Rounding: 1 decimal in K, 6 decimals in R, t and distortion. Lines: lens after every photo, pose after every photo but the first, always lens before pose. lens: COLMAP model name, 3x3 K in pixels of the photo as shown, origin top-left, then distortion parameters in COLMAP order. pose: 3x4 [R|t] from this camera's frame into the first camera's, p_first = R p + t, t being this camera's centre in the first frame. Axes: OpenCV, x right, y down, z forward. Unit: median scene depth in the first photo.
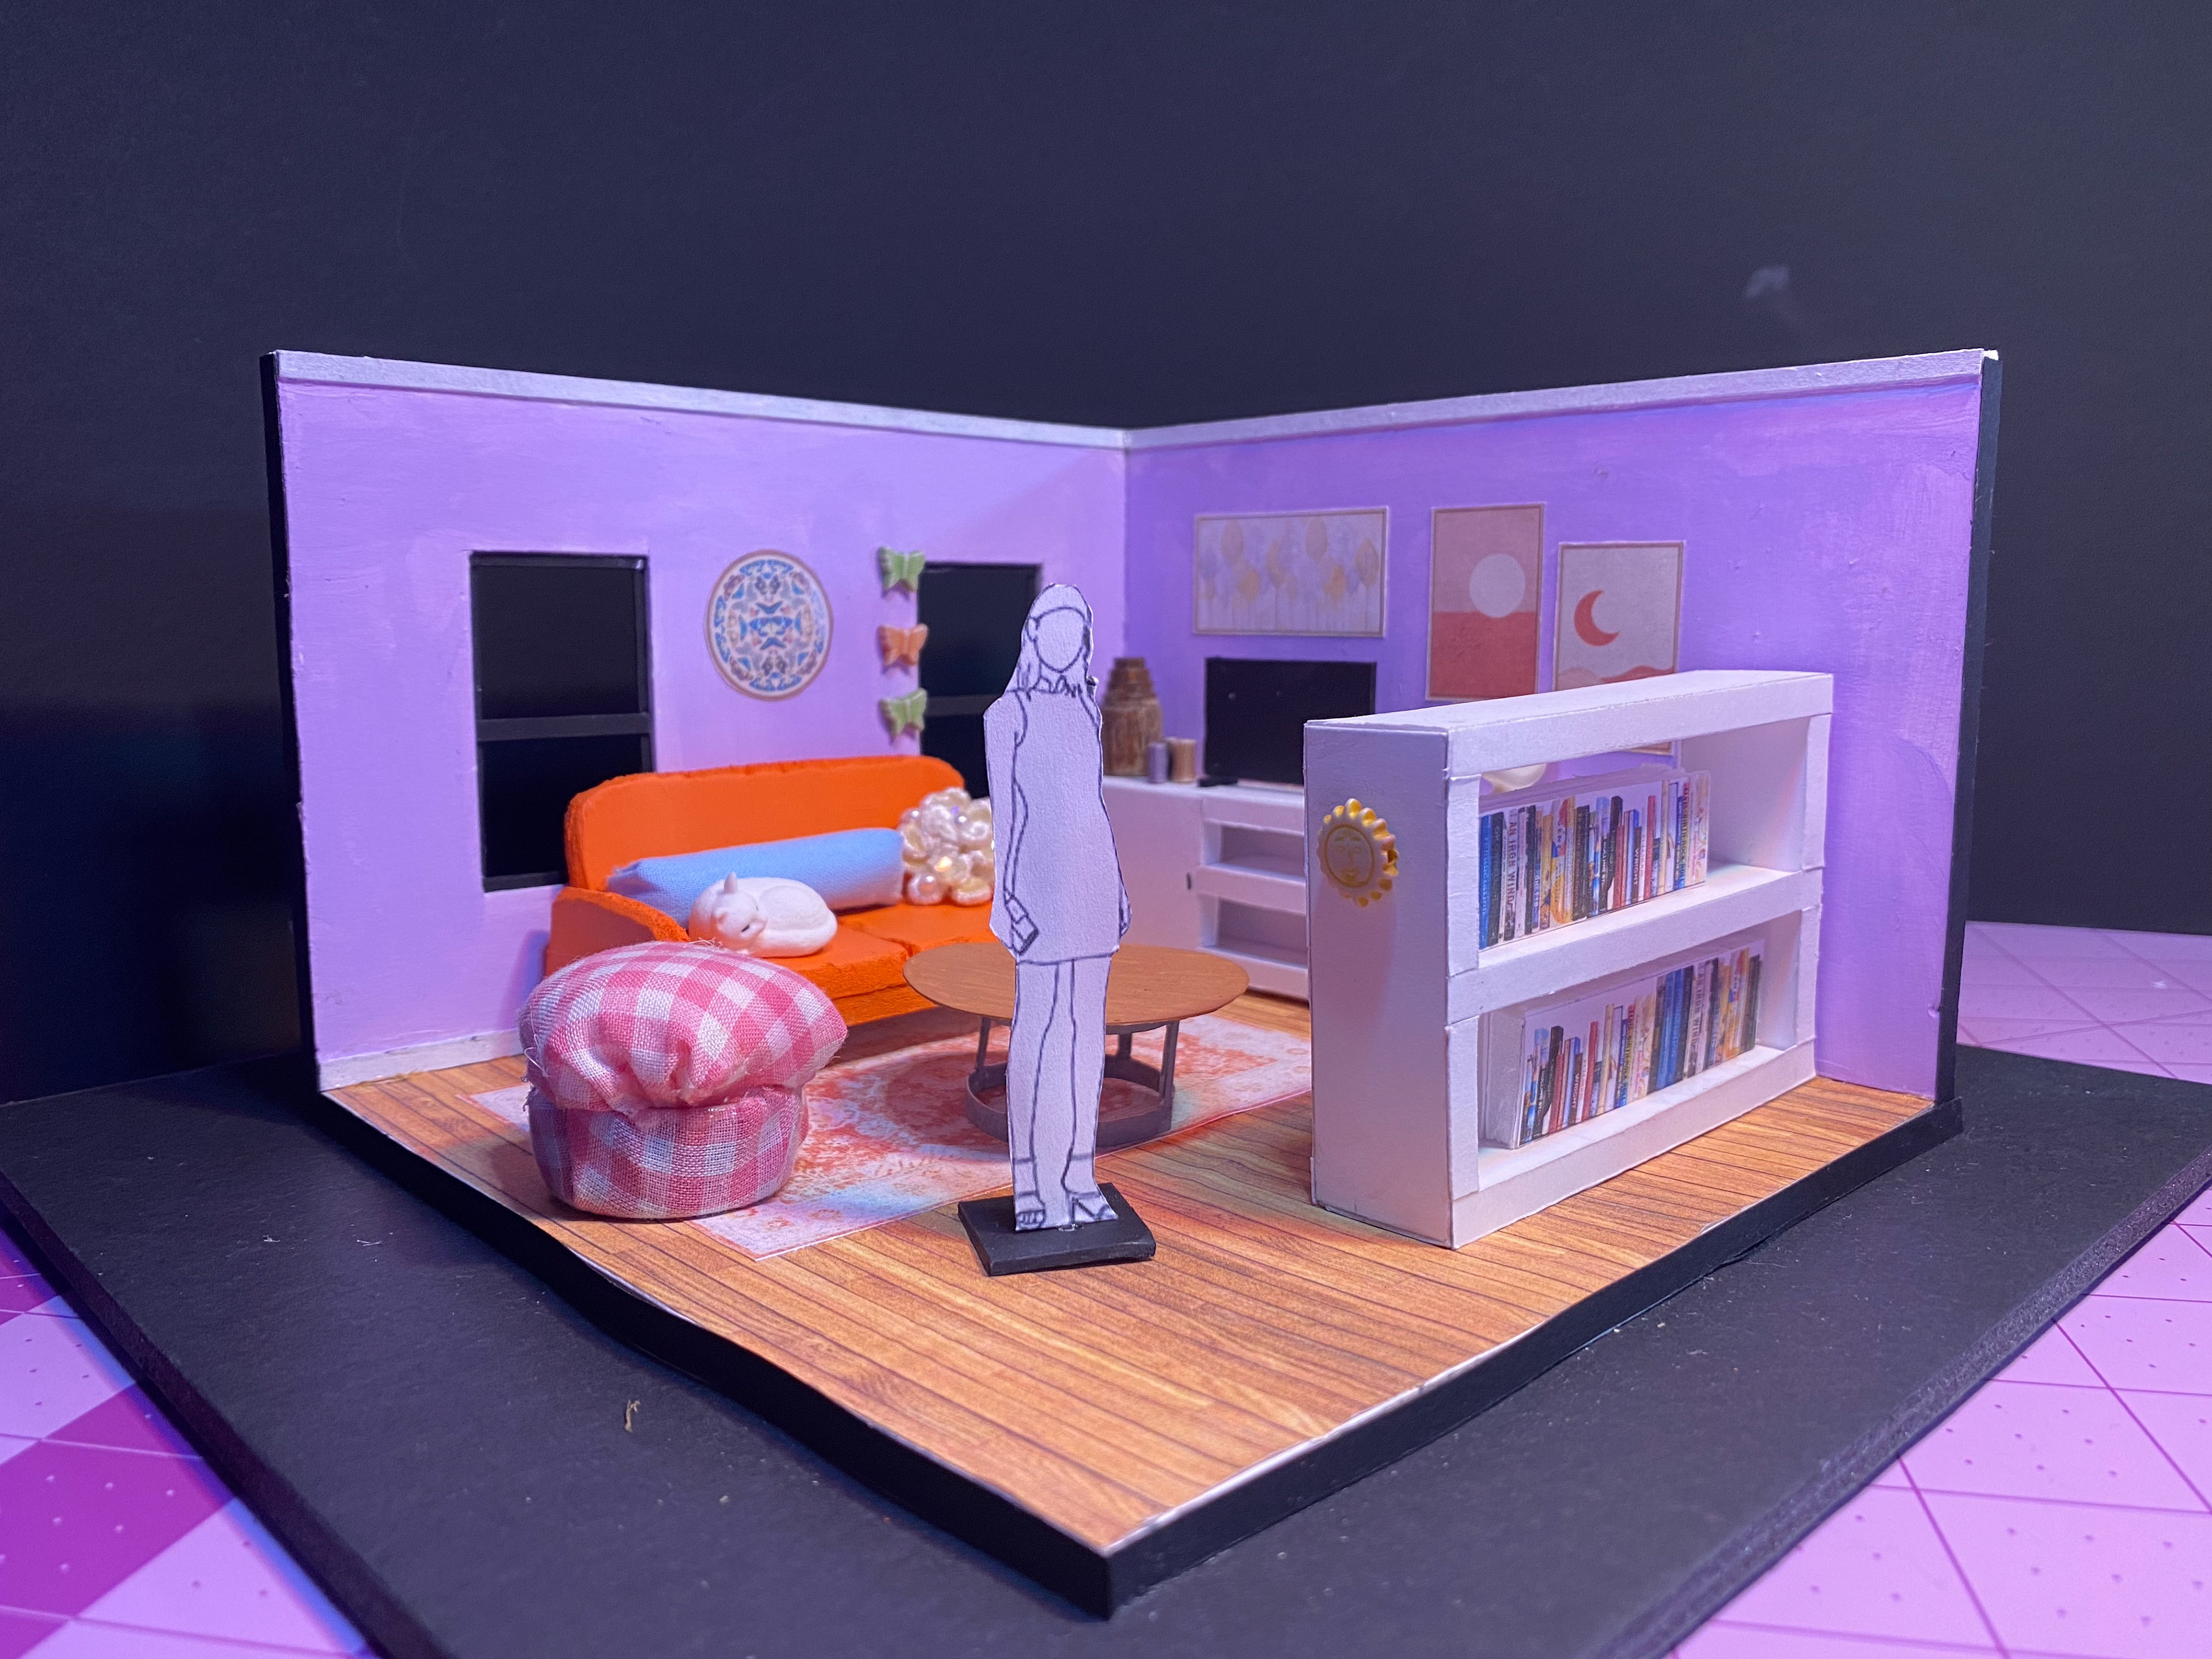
lens RADIAL K [[1740.7, 0, 1067.8], [0, 1740.7, 865.2], [0, 0, 1]] dist [0.030876, -0.155675]
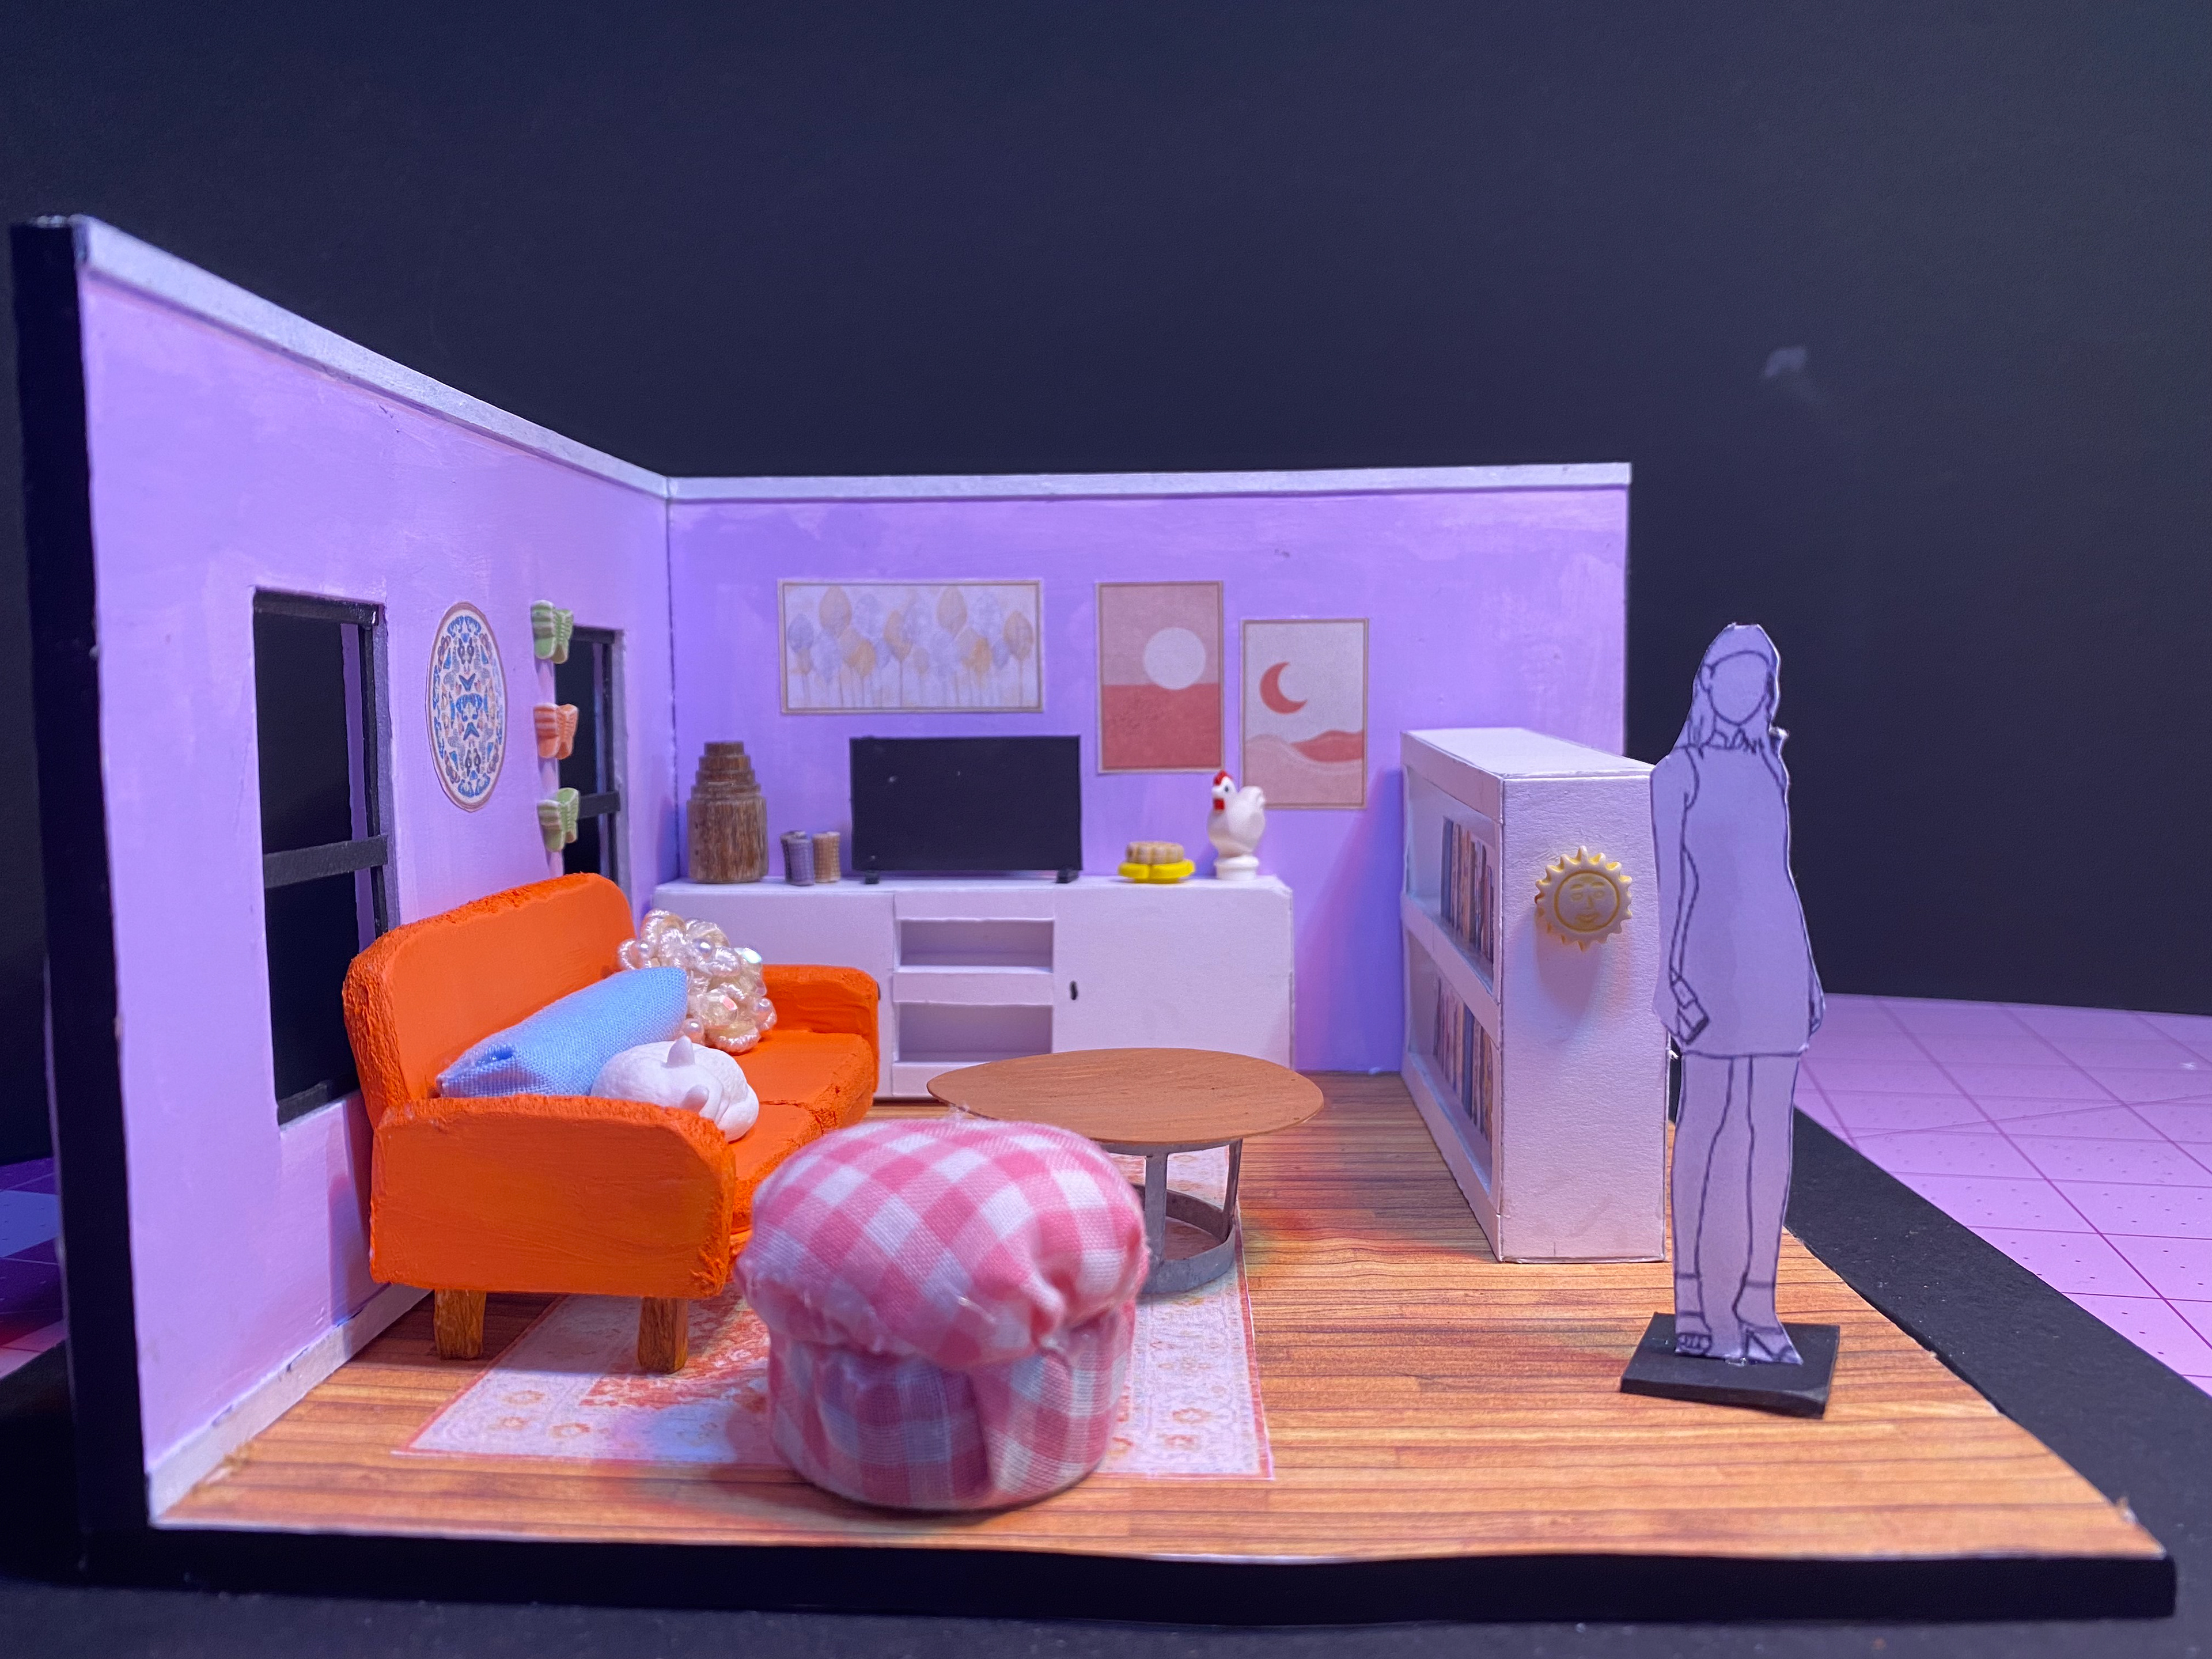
lens RADIAL K [[1740.7, 0, 1067.8], [0, 1740.7, 865.2], [0, 0, 1]] dist [0.030876, -0.155675]
pose [[0.725941, -0.073571, 0.683811, -0.485877], [0.110532, 0.993818, -0.010418, -0.036586], [-0.678817, 0.083146, 0.729585, 0.306251]]
